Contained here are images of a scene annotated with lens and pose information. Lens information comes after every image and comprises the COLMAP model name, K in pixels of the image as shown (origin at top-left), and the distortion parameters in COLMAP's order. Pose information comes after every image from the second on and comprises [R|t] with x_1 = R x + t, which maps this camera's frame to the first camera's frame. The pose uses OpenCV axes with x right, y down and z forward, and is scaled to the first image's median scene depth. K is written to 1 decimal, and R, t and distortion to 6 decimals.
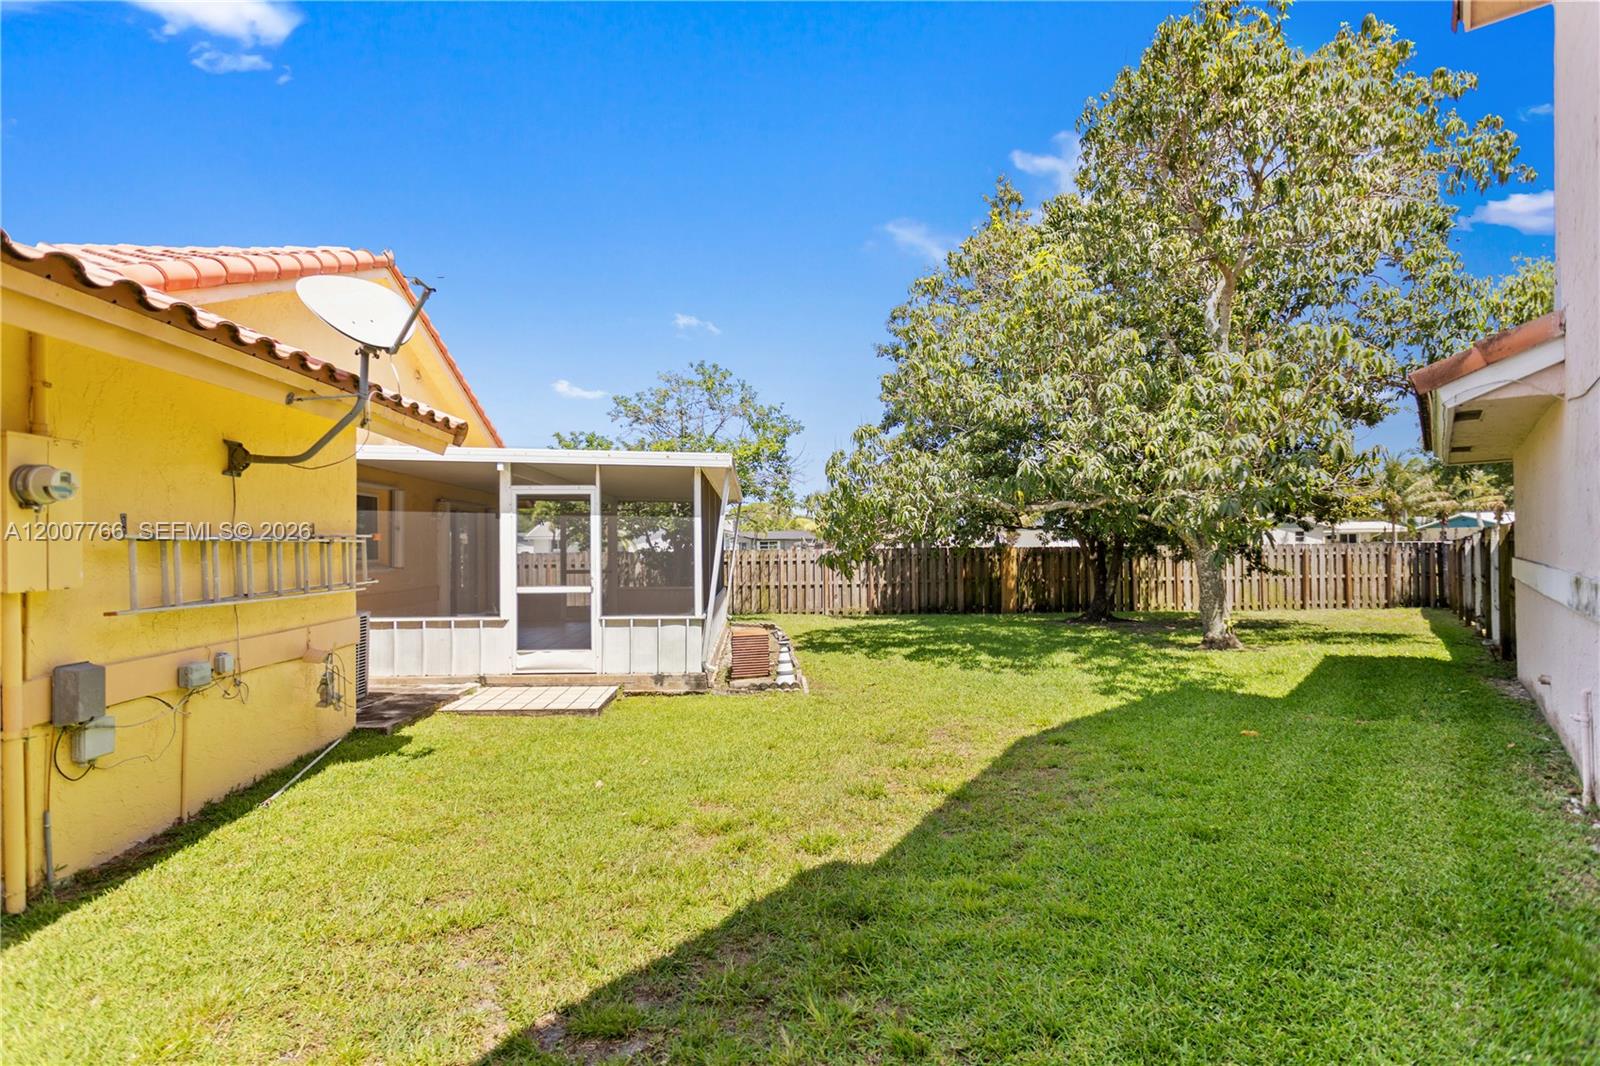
lens RADIAL K [[787.6, 0, 806.3], [0, 787.6, 541.8], [0, 0, 1]] dist [0.001297, 0.001357]
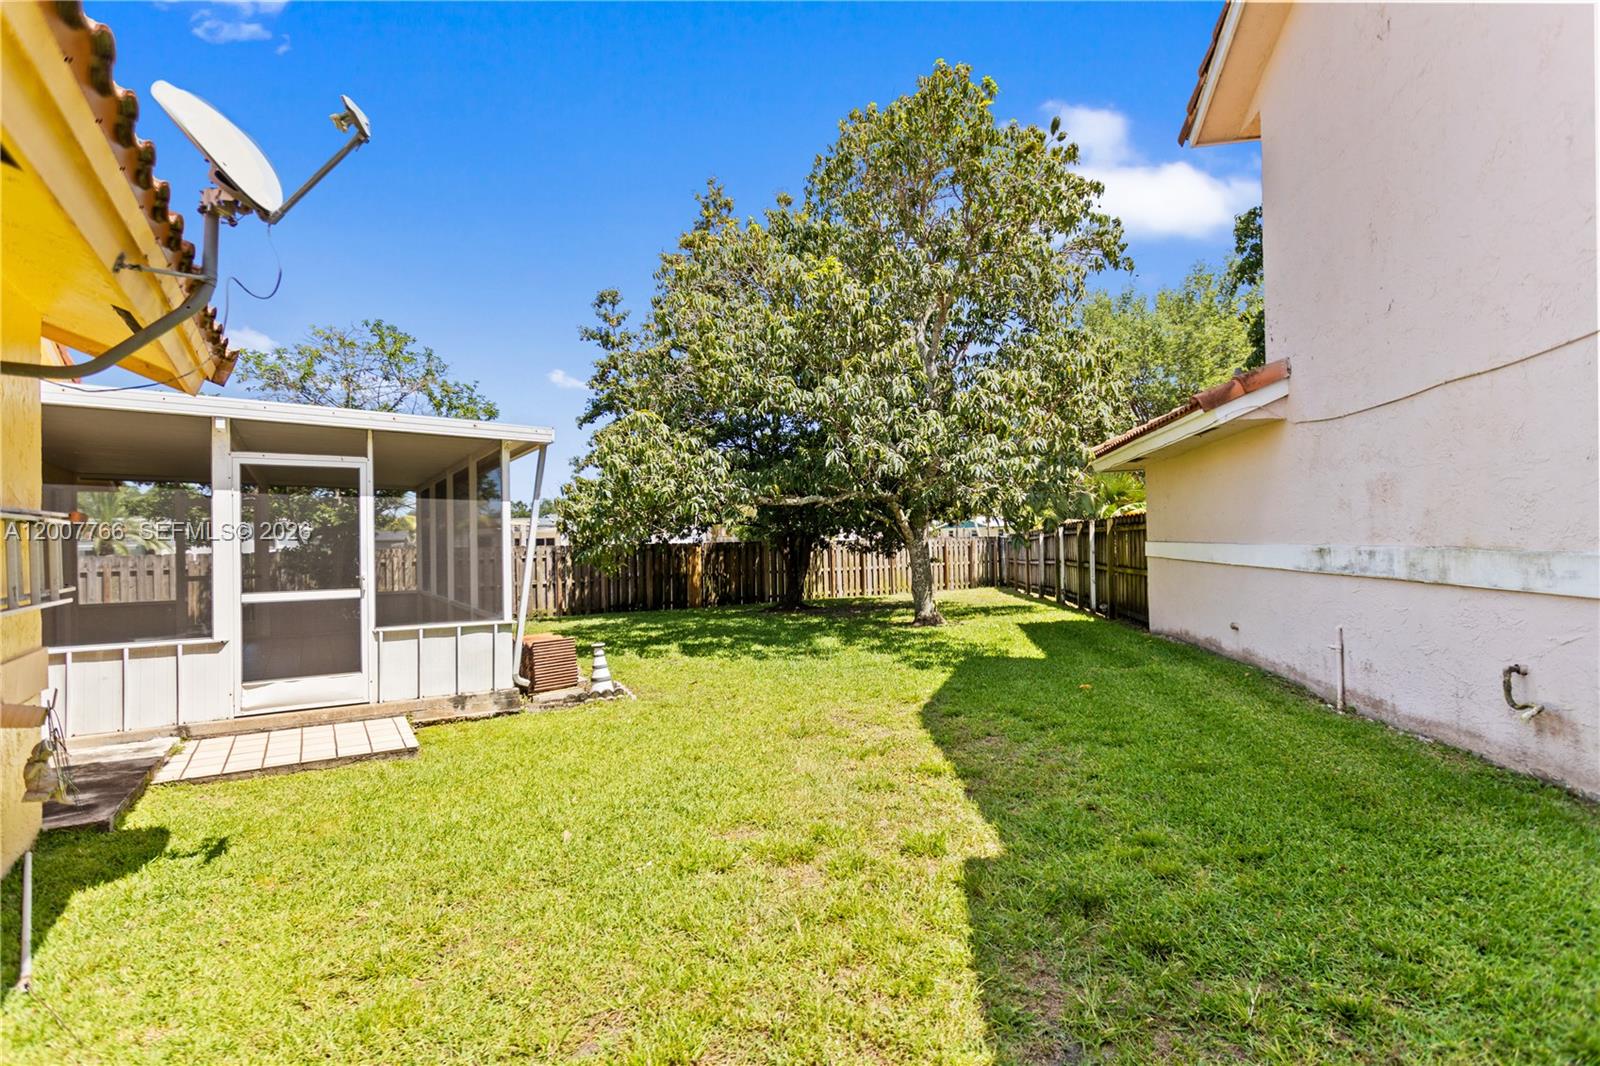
lens RADIAL K [[765.8, 0, 803.5], [0, 765.8, 534.6], [0, 0, 1]] dist [0.000856, 0.001826]
pose [[0.866938, -0.002503, 0.498410, -0.271710], [0.008269, 0.999922, -0.009362, 0.014360], [-0.498347, 0.012238, 0.866891, 0.145745]]
